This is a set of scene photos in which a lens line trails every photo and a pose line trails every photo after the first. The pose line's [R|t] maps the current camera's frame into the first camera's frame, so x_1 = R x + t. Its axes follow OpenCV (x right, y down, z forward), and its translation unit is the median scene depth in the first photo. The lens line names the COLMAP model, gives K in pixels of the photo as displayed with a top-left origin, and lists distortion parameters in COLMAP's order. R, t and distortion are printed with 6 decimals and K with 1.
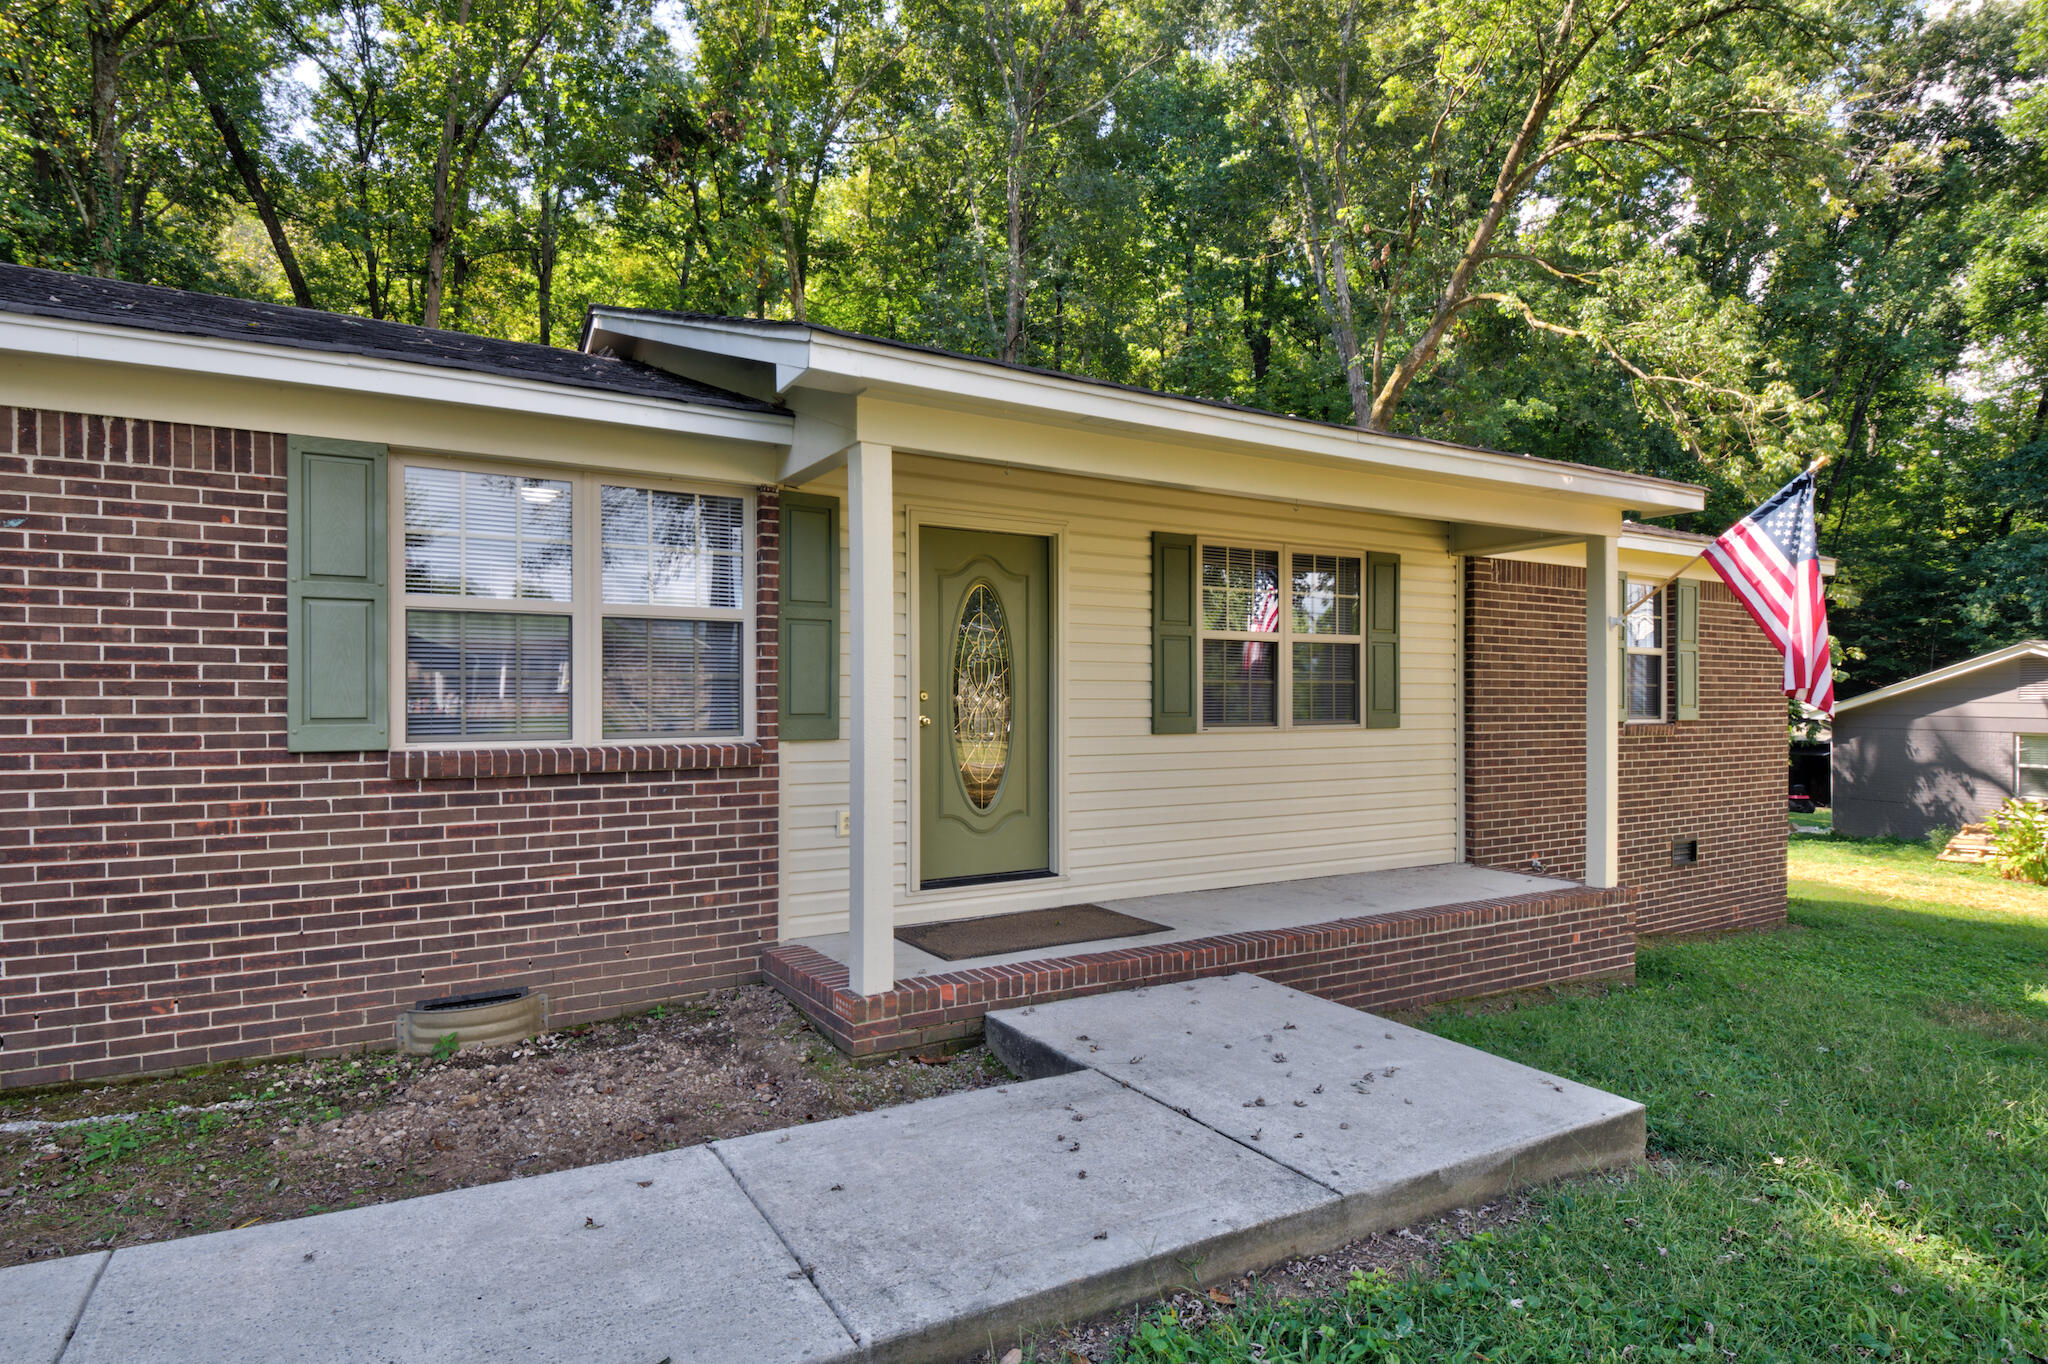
lens RADIAL K [[1112.0, 0, 1024.0], [0, 1112.0, 682.0], [0, 0, 1]] dist [0.012851, -0.000643]
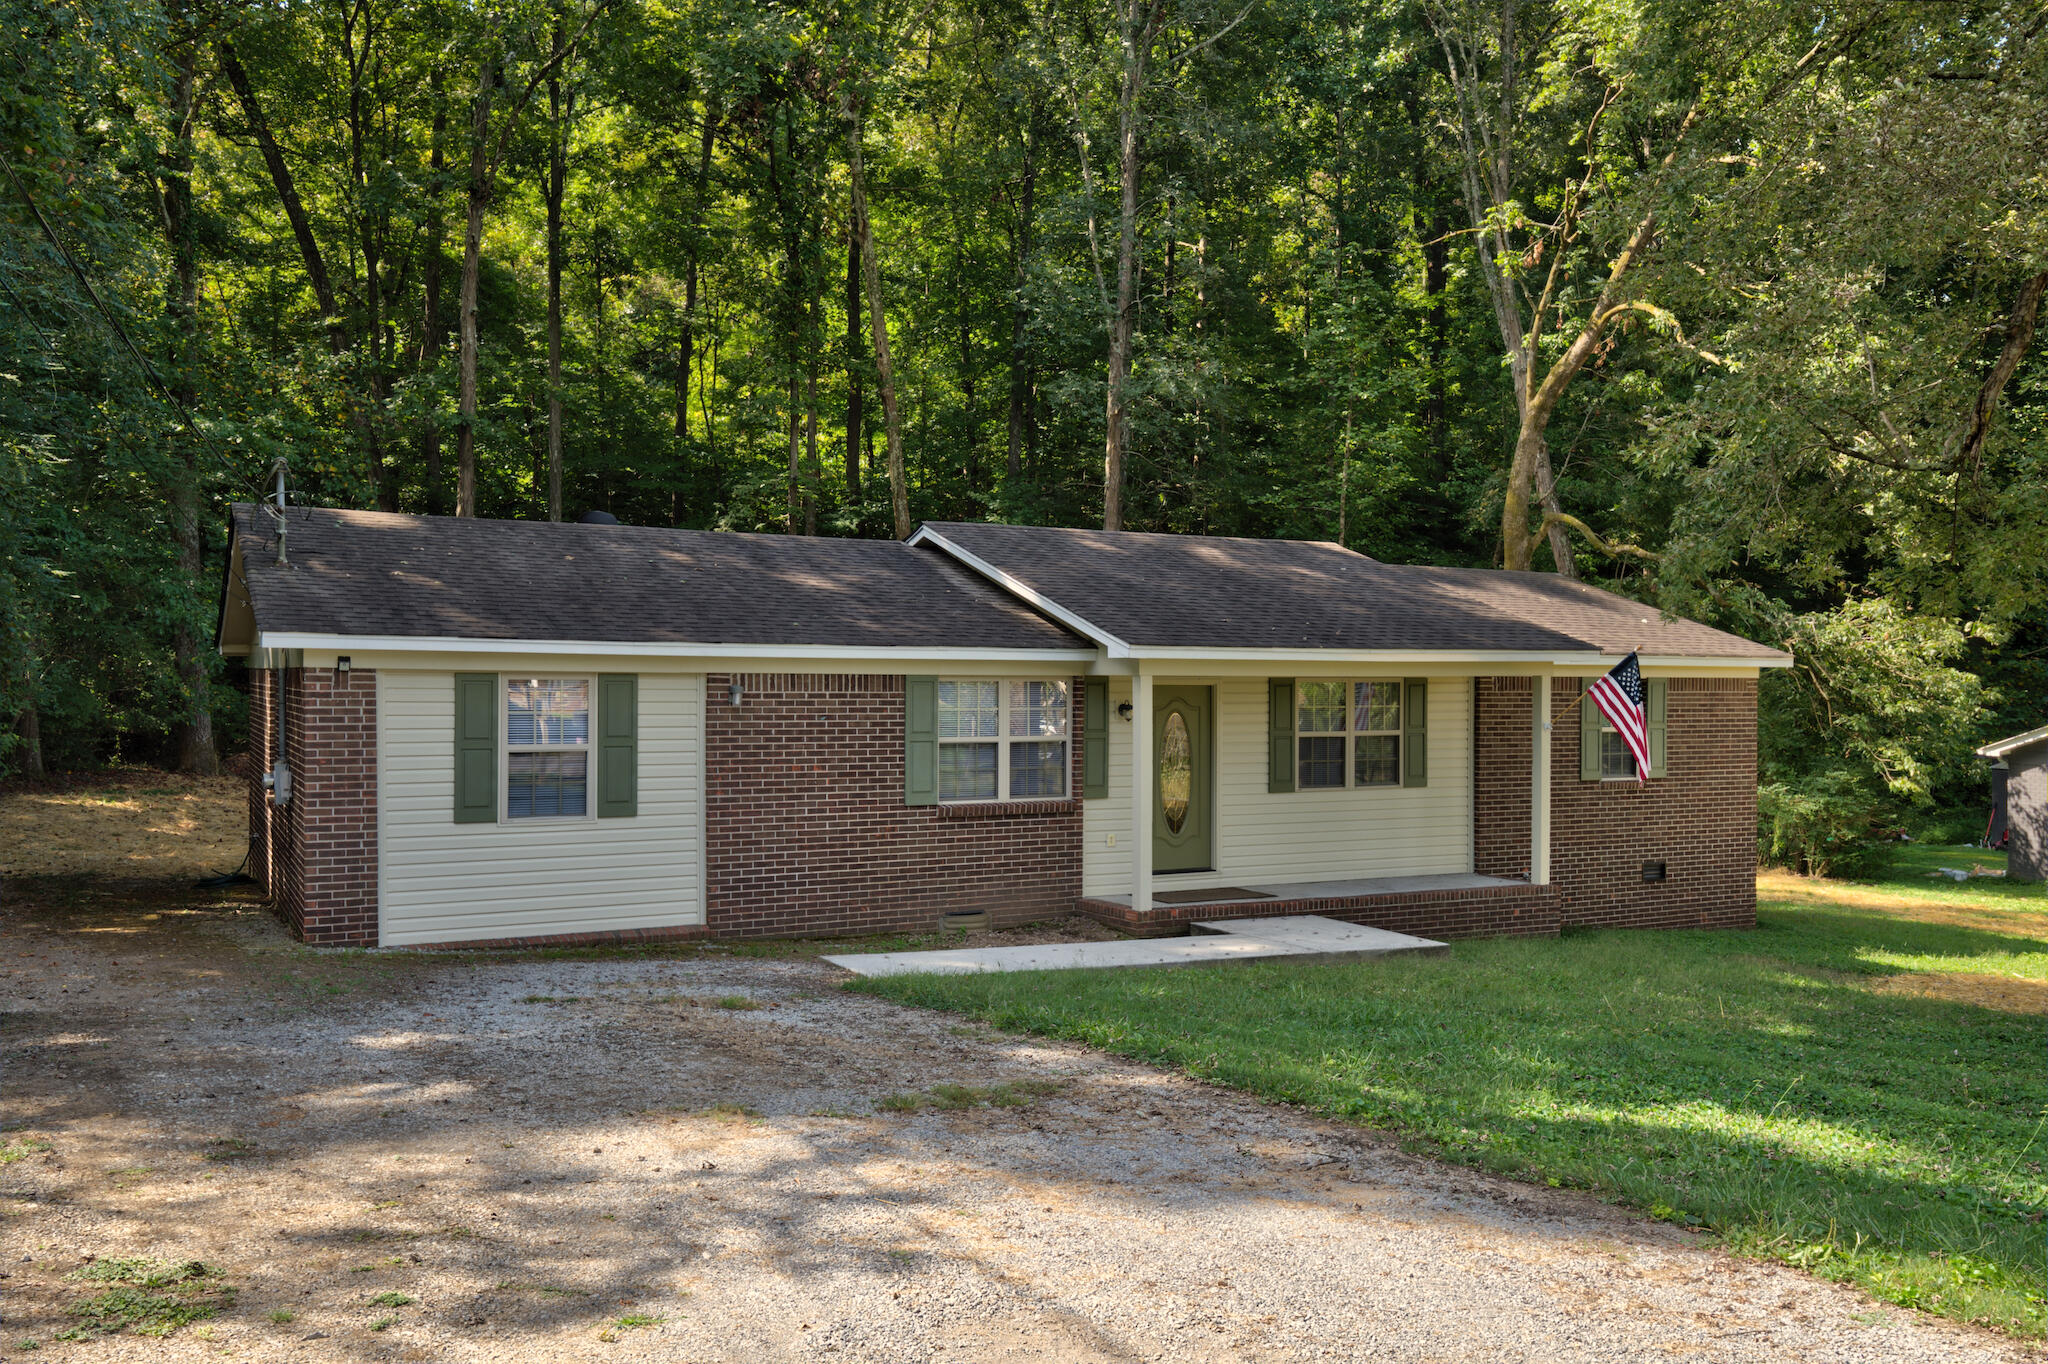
lens RADIAL K [[1779.2, 0, 1024.0], [0, 1779.2, 682.0], [0, 0, 1]] dist [0.065740, 0.000615]
pose [[0.999288, 0.003660, -0.037543, -0.206475], [-0.003014, 0.999847, 0.017242, -0.218730], [0.037600, -0.017117, 0.999146, -2.273505]]
